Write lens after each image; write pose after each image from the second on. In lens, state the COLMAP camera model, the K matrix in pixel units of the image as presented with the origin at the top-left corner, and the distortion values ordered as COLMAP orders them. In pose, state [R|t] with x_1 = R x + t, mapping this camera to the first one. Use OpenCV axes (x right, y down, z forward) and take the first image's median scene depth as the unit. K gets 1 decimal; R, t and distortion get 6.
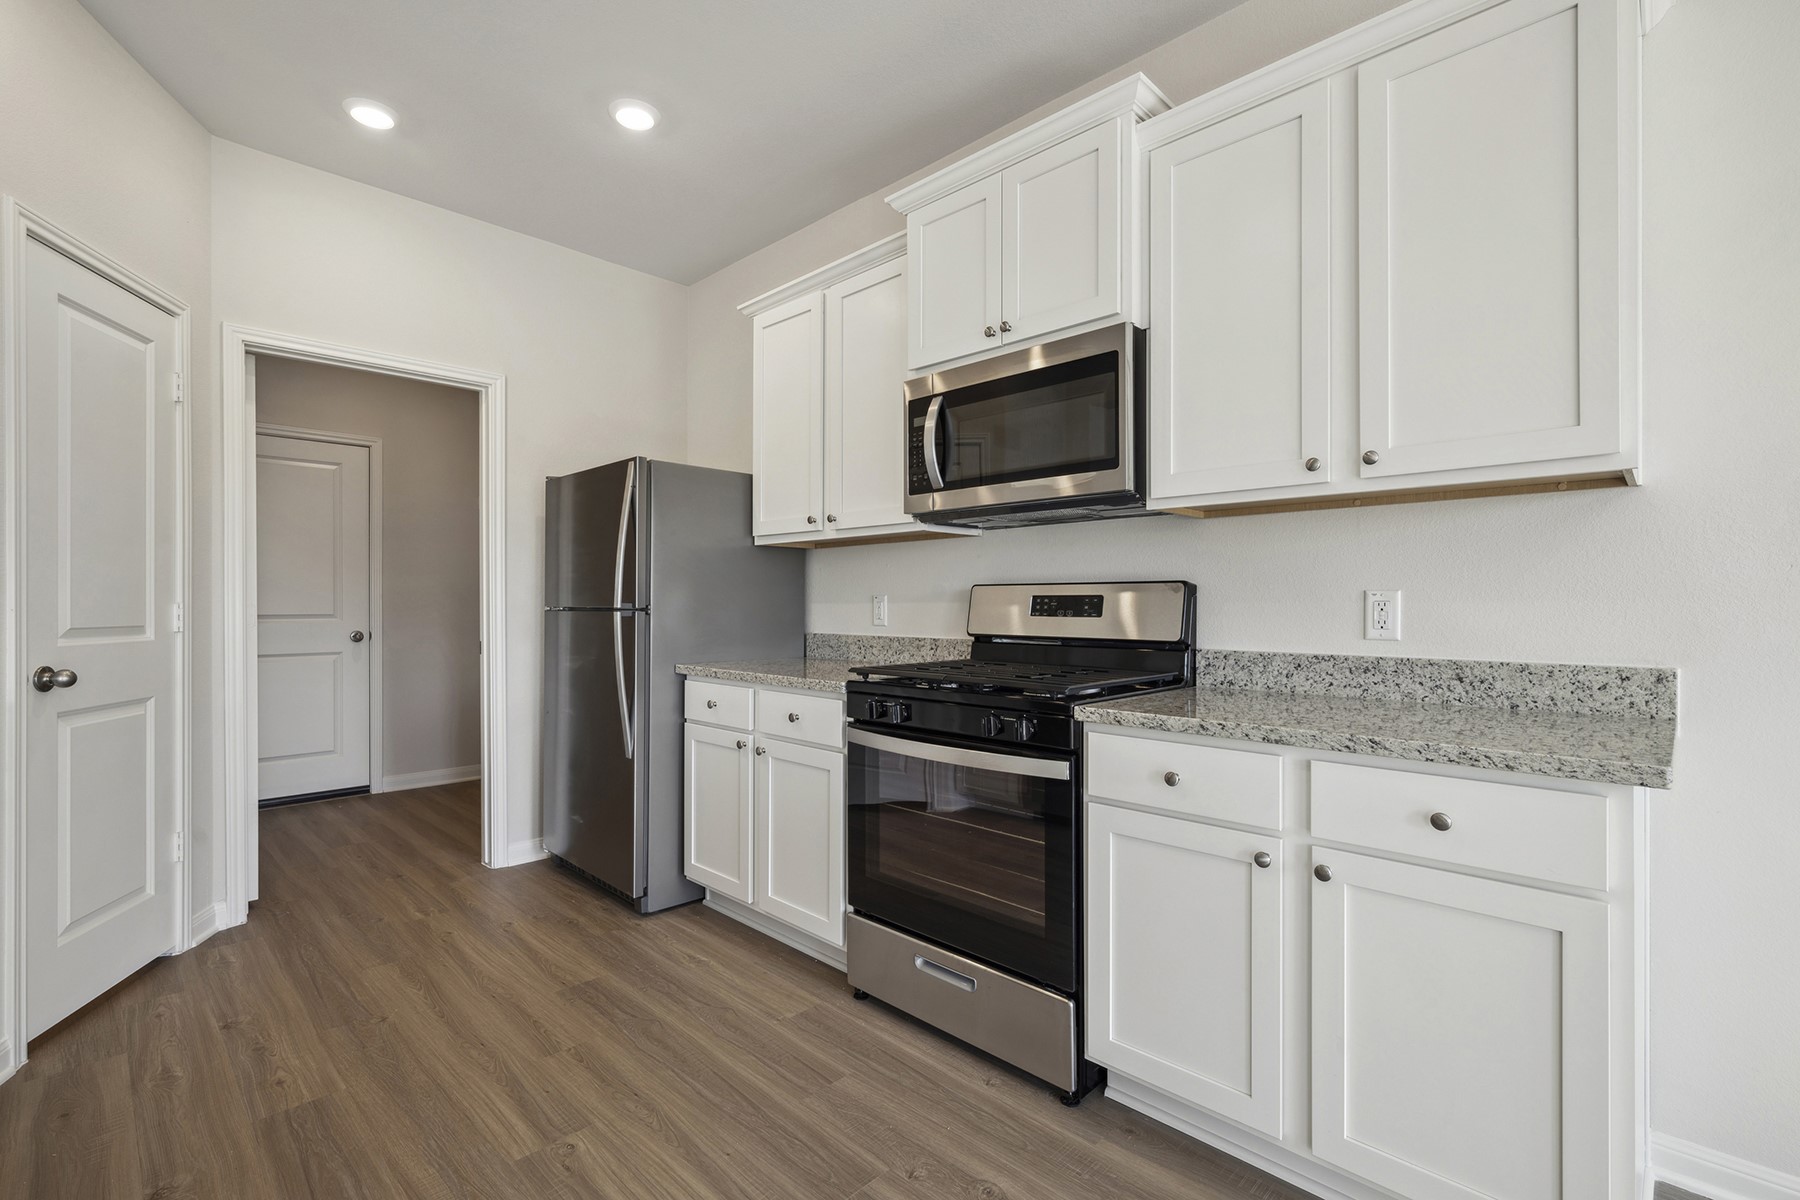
lens RADIAL K [[807.1, 0, 892.8], [0, 807.1, 603.2], [0, 0, 1]] dist [0.000664, -0.000320]
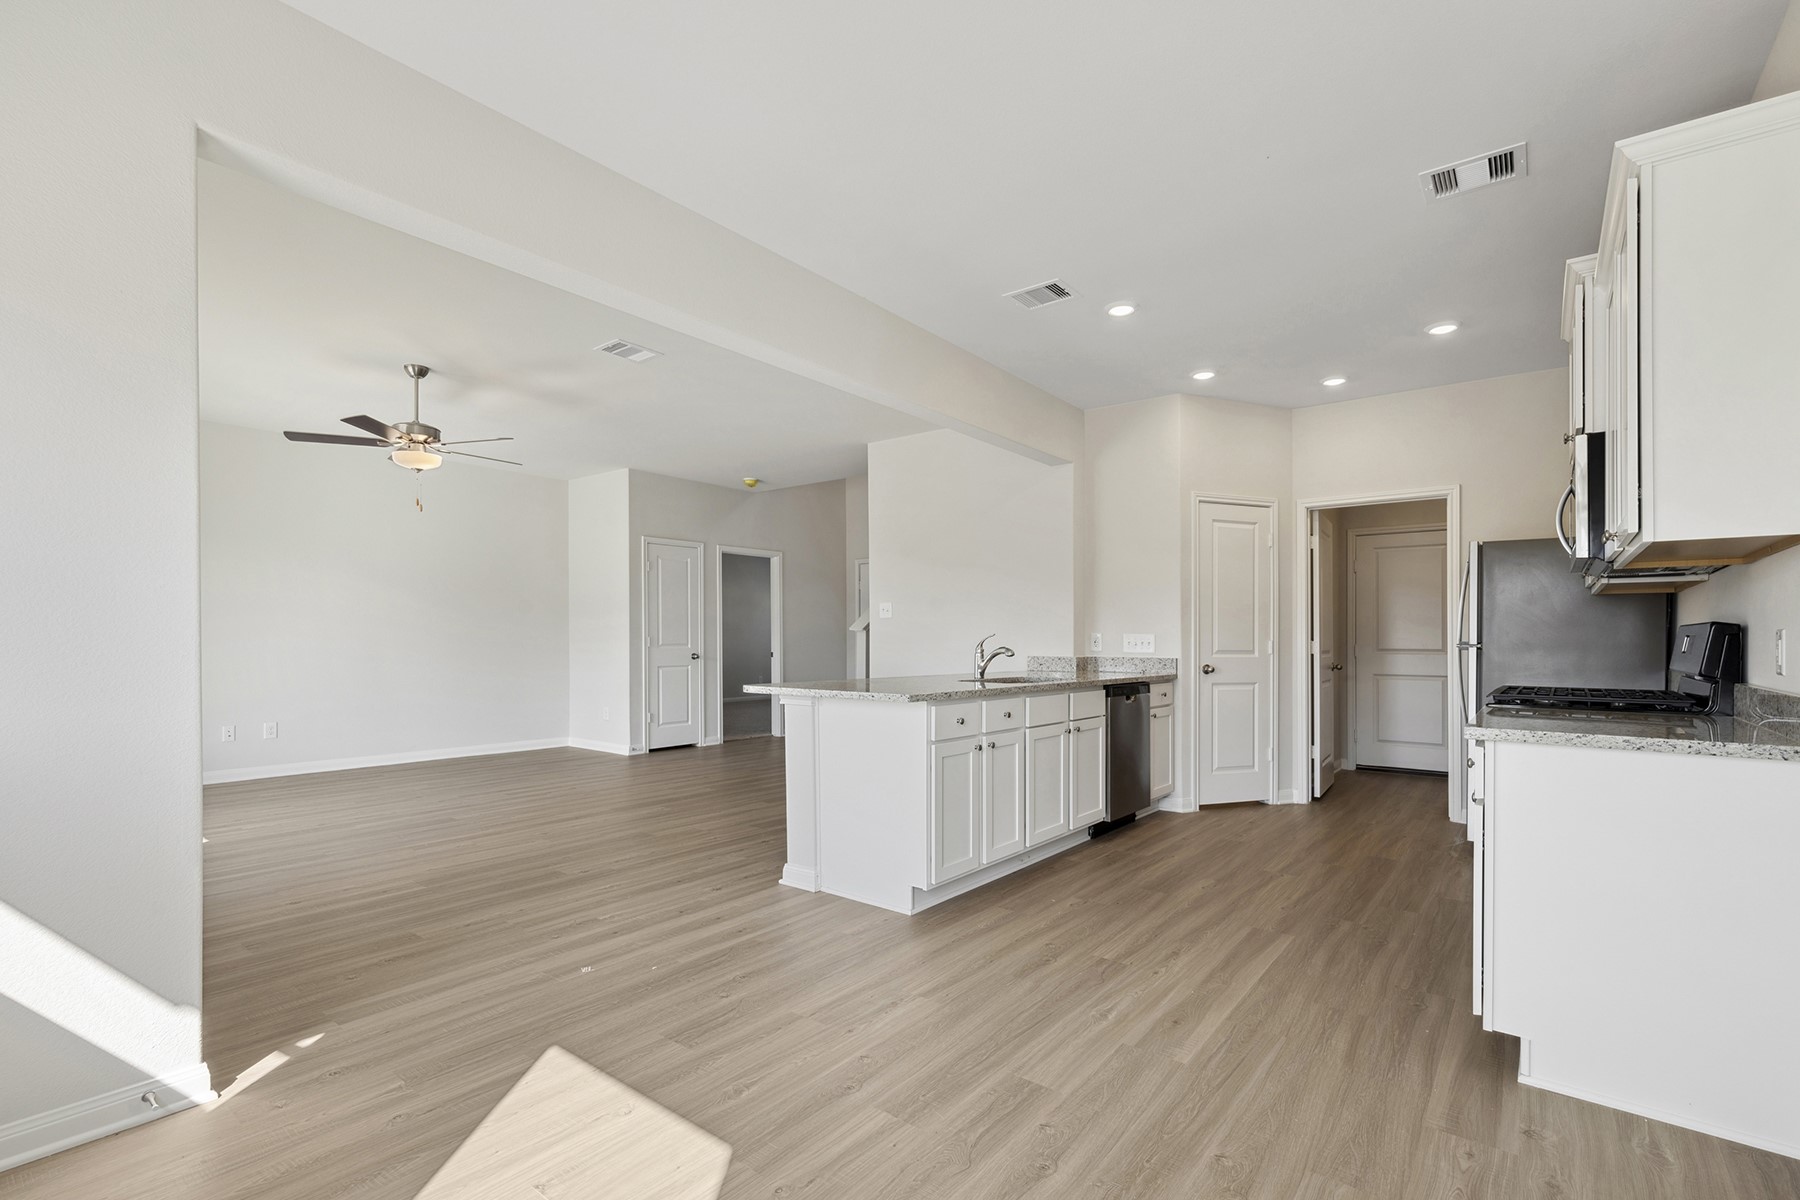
lens RADIAL K [[807.7, 0, 894.6], [0, 807.7, 630.0], [0, 0, 1]] dist [0.001542, 0.000097]
pose [[0.107066, -0.010301, -0.994199, 1.284028], [-0.005178, 0.999927, -0.010918, 0.000458], [0.994238, 0.006316, 0.107004, -0.253739]]
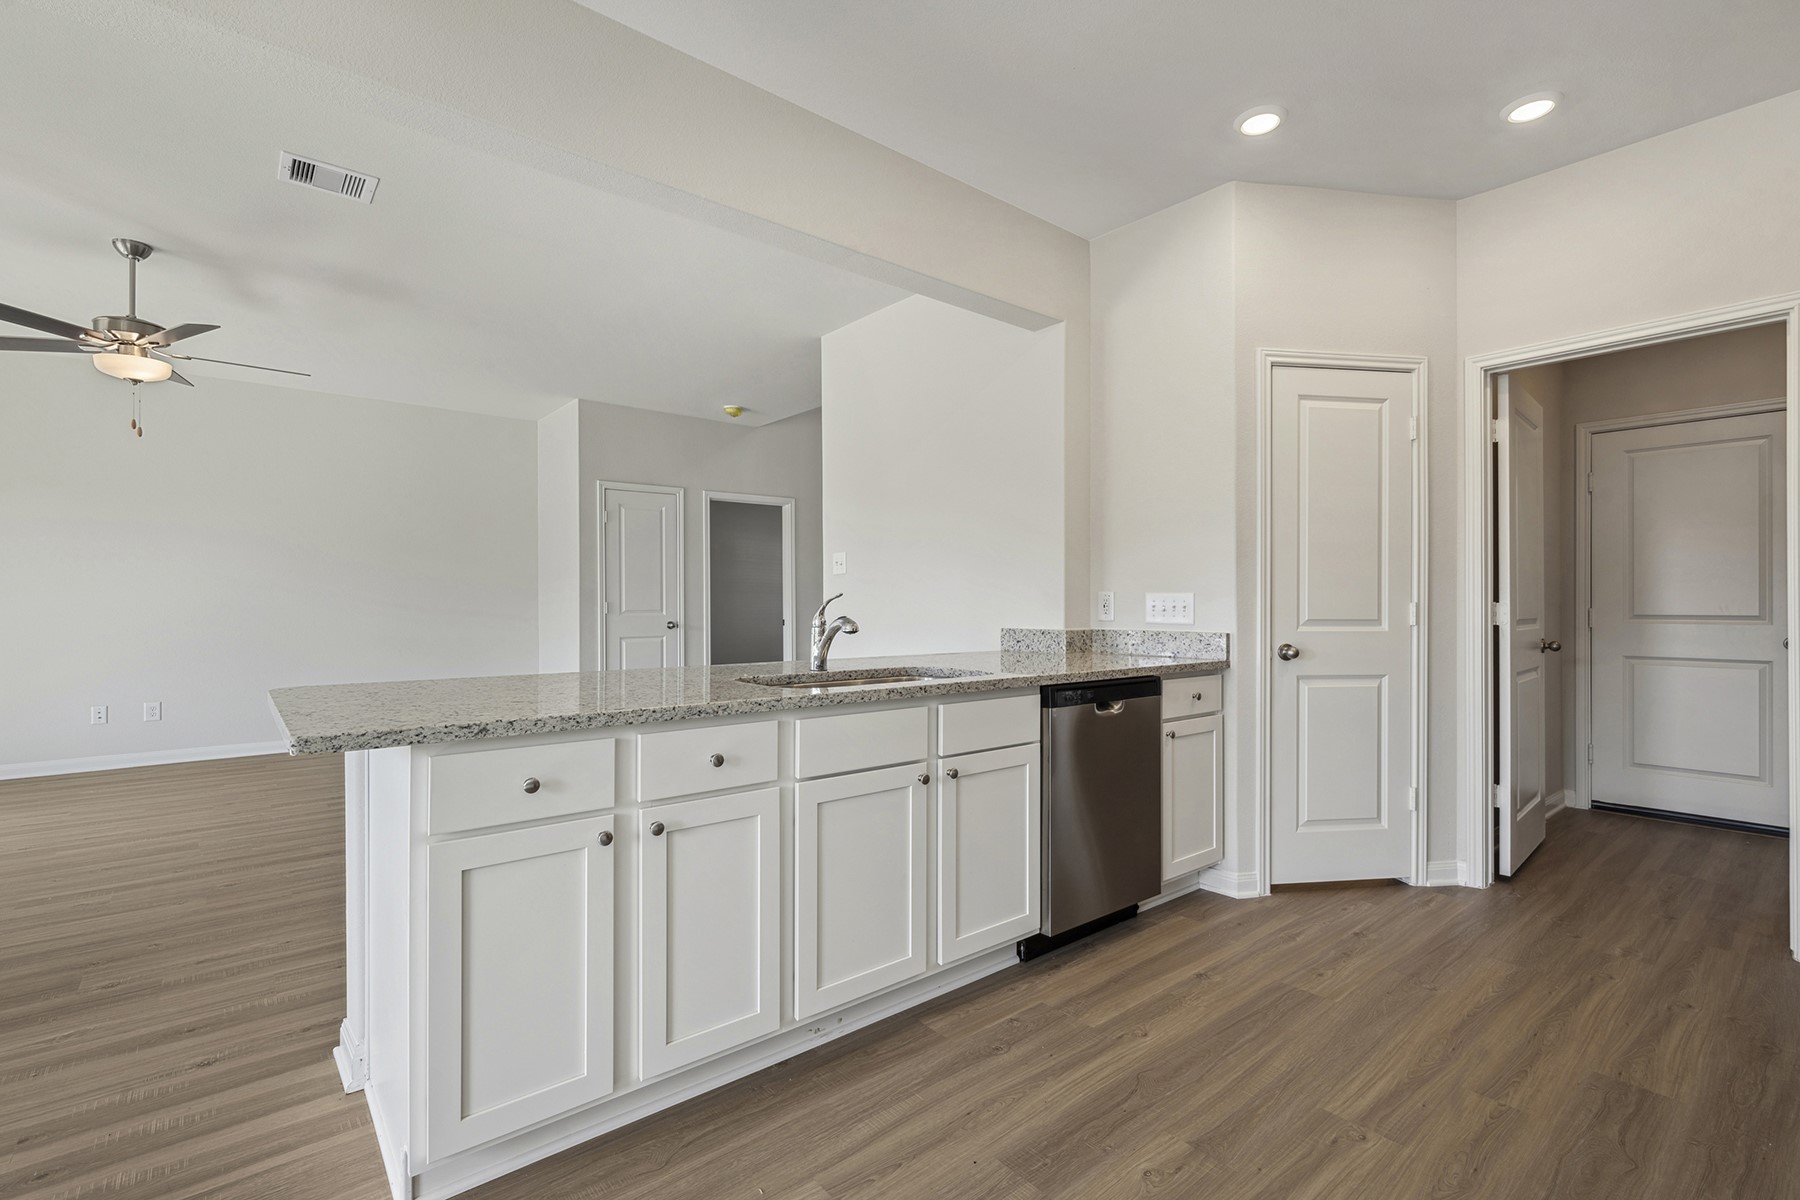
lens RADIAL K [[807.1, 0, 892.8], [0, 807.1, 603.2], [0, 0, 1]] dist [0.000664, -0.000320]
pose [[-0.100677, 0.000558, -0.994919, 0.479875], [0.000296, 1.000000, 0.000531, 0.000543], [0.994919, -0.000241, -0.100678, 0.369363]]
